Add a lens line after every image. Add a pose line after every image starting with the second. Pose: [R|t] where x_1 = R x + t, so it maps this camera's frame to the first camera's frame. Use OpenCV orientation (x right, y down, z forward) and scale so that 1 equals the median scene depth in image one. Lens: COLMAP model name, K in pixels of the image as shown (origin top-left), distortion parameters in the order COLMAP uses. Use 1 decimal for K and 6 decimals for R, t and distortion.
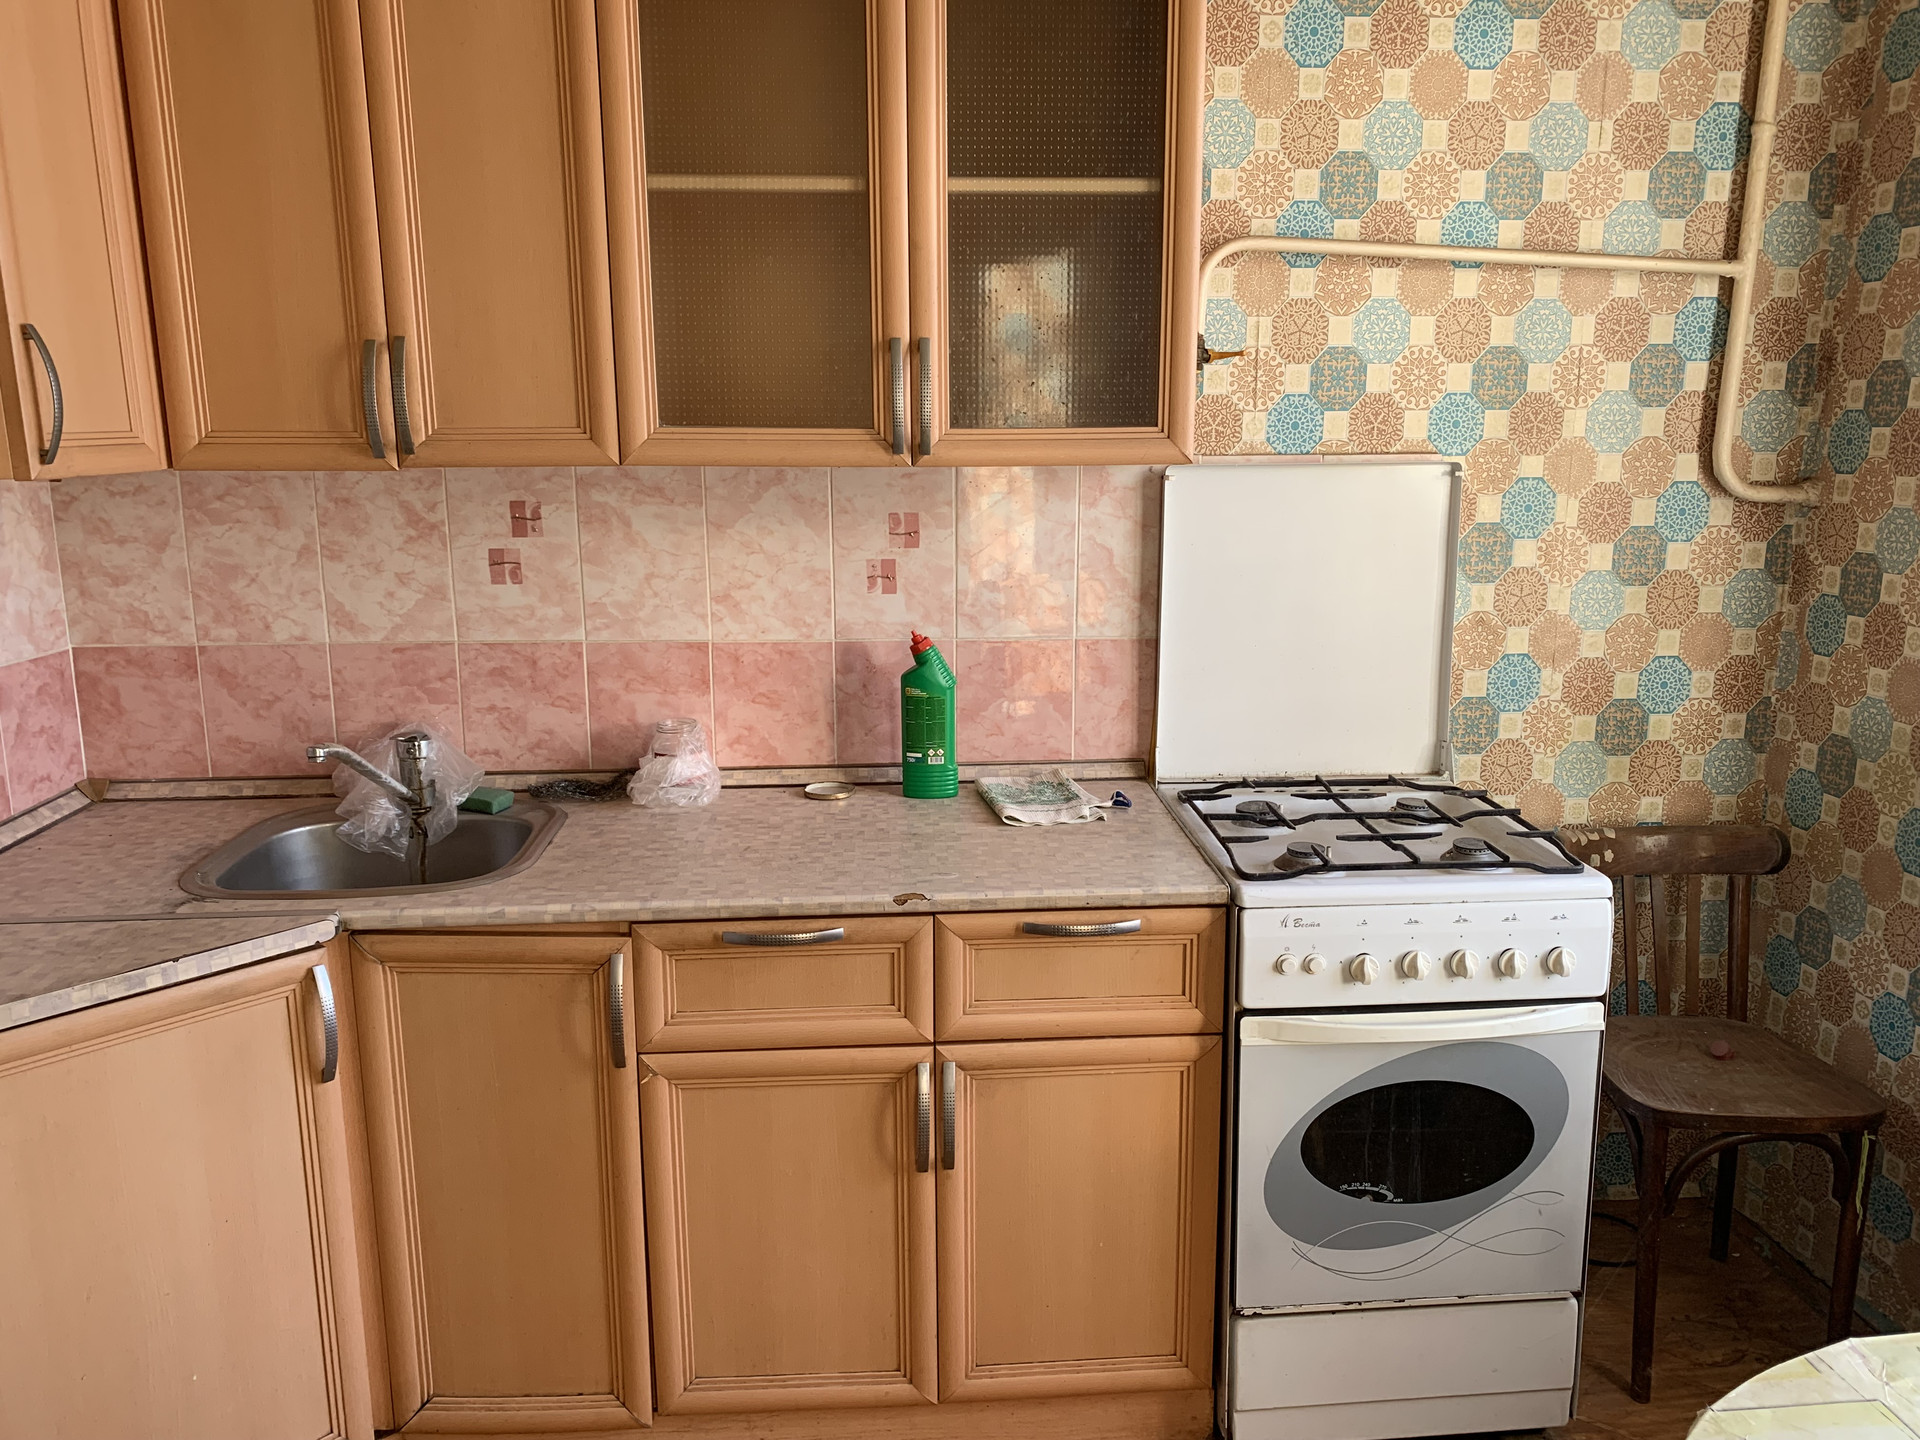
lens RADIAL K [[1439.6, 0, 962.1], [0, 1439.6, 727.0], [0, 0, 1]] dist [0.009831, -0.010530]
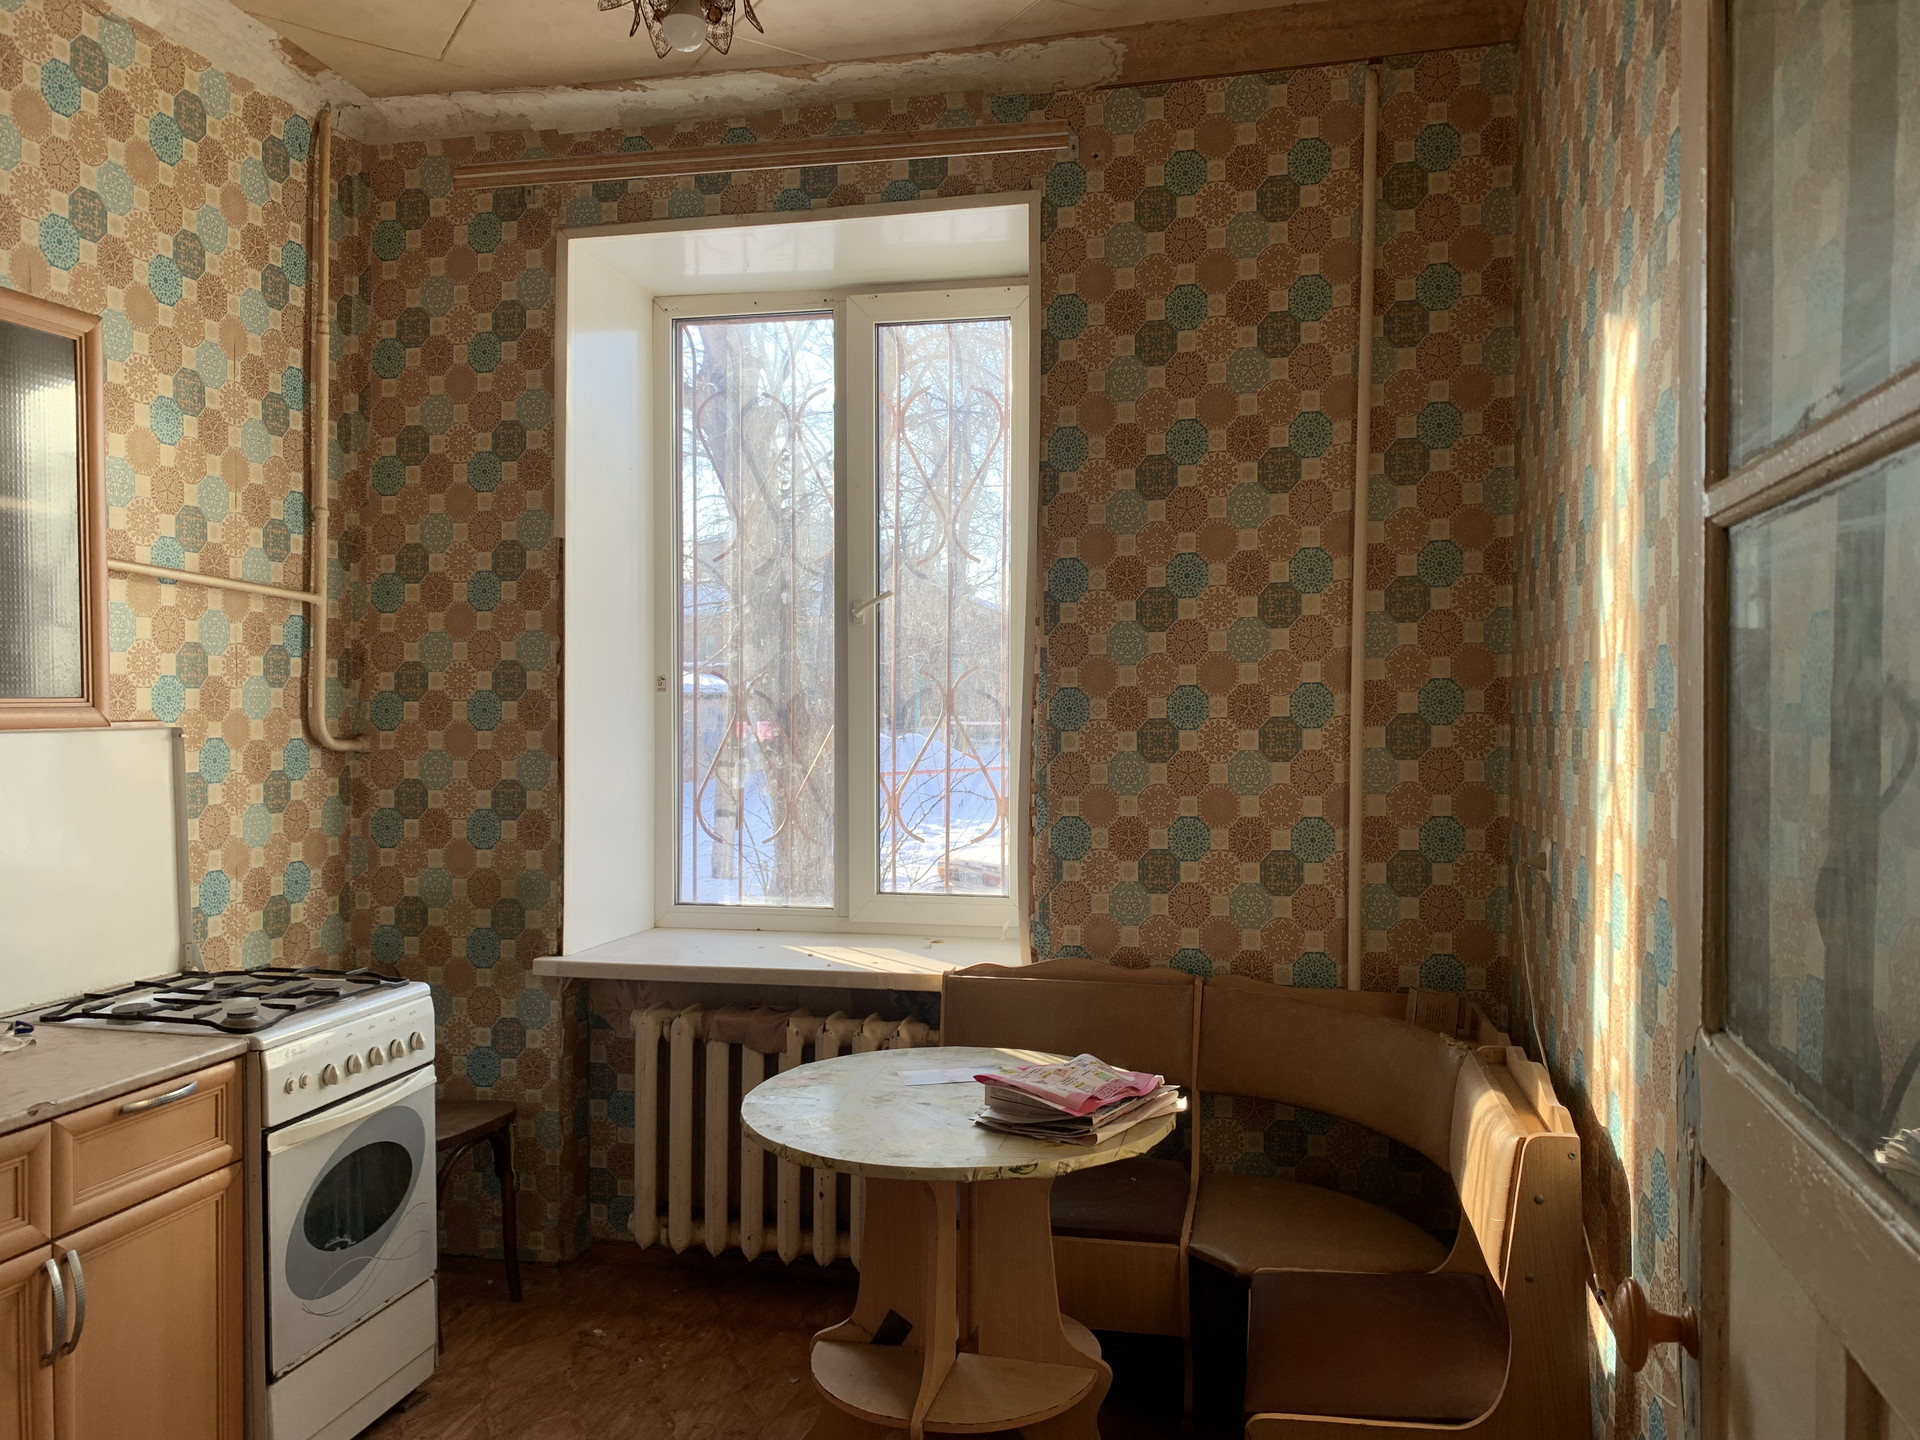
lens RADIAL K [[1439.6, 0, 962.1], [0, 1439.6, 727.0], [0, 0, 1]] dist [0.009831, -0.010530]
pose [[0.309451, -0.015279, 0.950793, -0.687246], [0.194089, 0.979837, -0.047424, 0.016024], [-0.930897, 0.199214, 0.306177, -0.062087]]
